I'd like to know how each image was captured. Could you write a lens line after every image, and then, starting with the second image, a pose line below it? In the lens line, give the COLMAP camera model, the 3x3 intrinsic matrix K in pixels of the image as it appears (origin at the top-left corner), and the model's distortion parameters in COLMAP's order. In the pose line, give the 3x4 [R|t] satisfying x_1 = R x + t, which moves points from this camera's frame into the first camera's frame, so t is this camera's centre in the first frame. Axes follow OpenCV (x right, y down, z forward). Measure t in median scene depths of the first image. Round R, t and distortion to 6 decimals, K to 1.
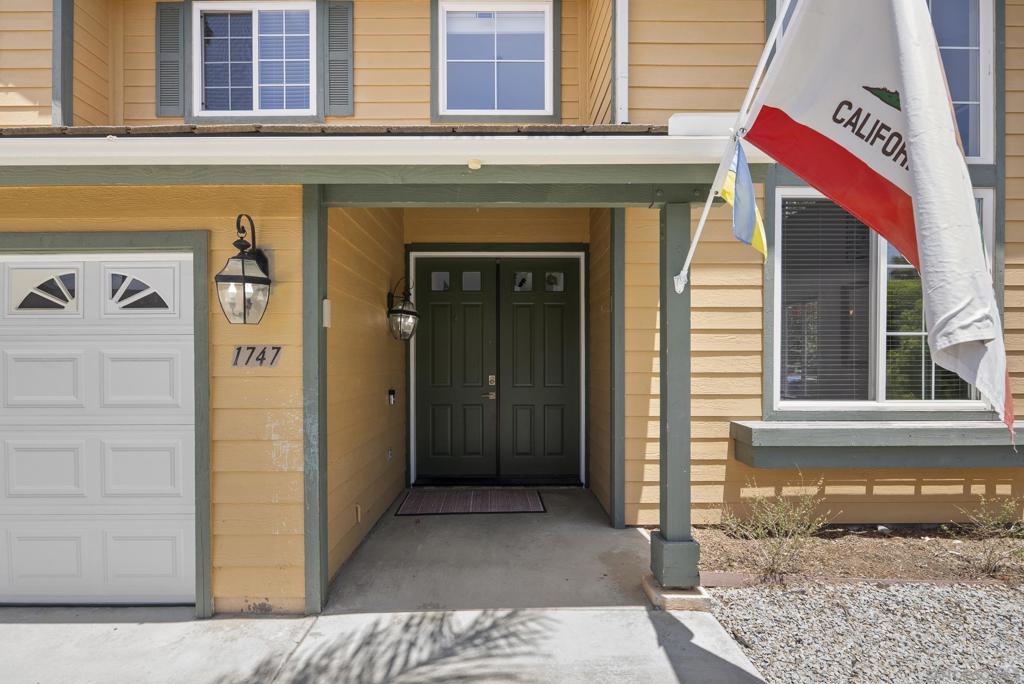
lens RADIAL K [[465.0, 0, 511.6], [0, 465.0, 352.4], [0, 0, 1]] dist [-0.003706, 0.000692]
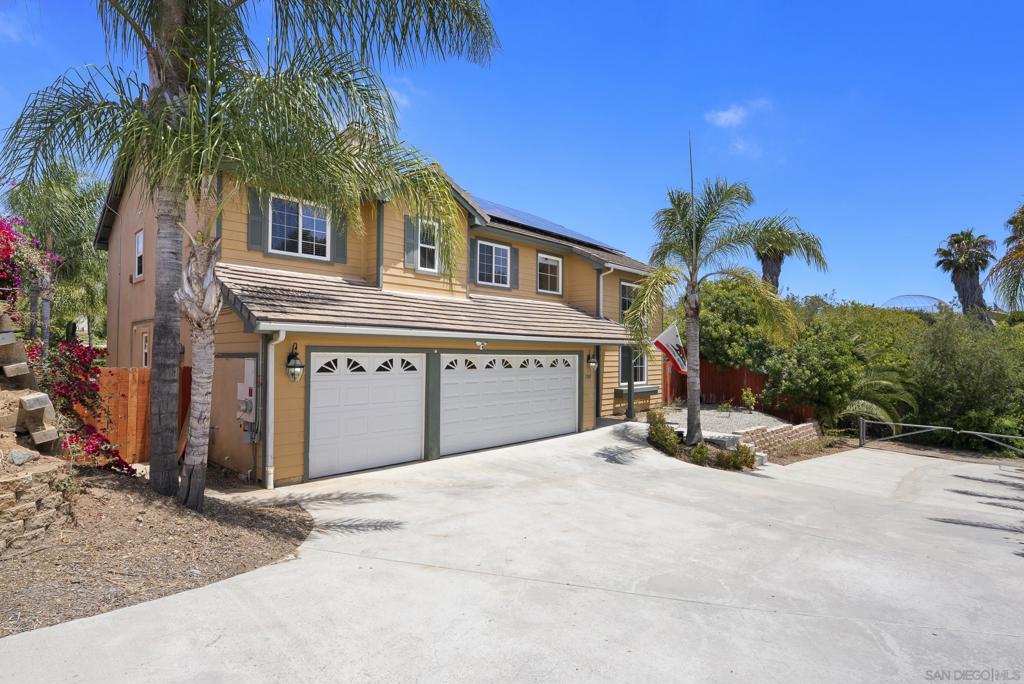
lens RADIAL K [[531.7, 0, 511.6], [0, 531.7, 335.5], [0, 0, 1]] dist [0.012916, -0.000620]
pose [[0.687988, 0.027939, 0.725184, -3.074755], [-0.012245, 0.999563, -0.026893, -0.156618], [-0.725619, 0.009622, 0.688030, -1.355932]]
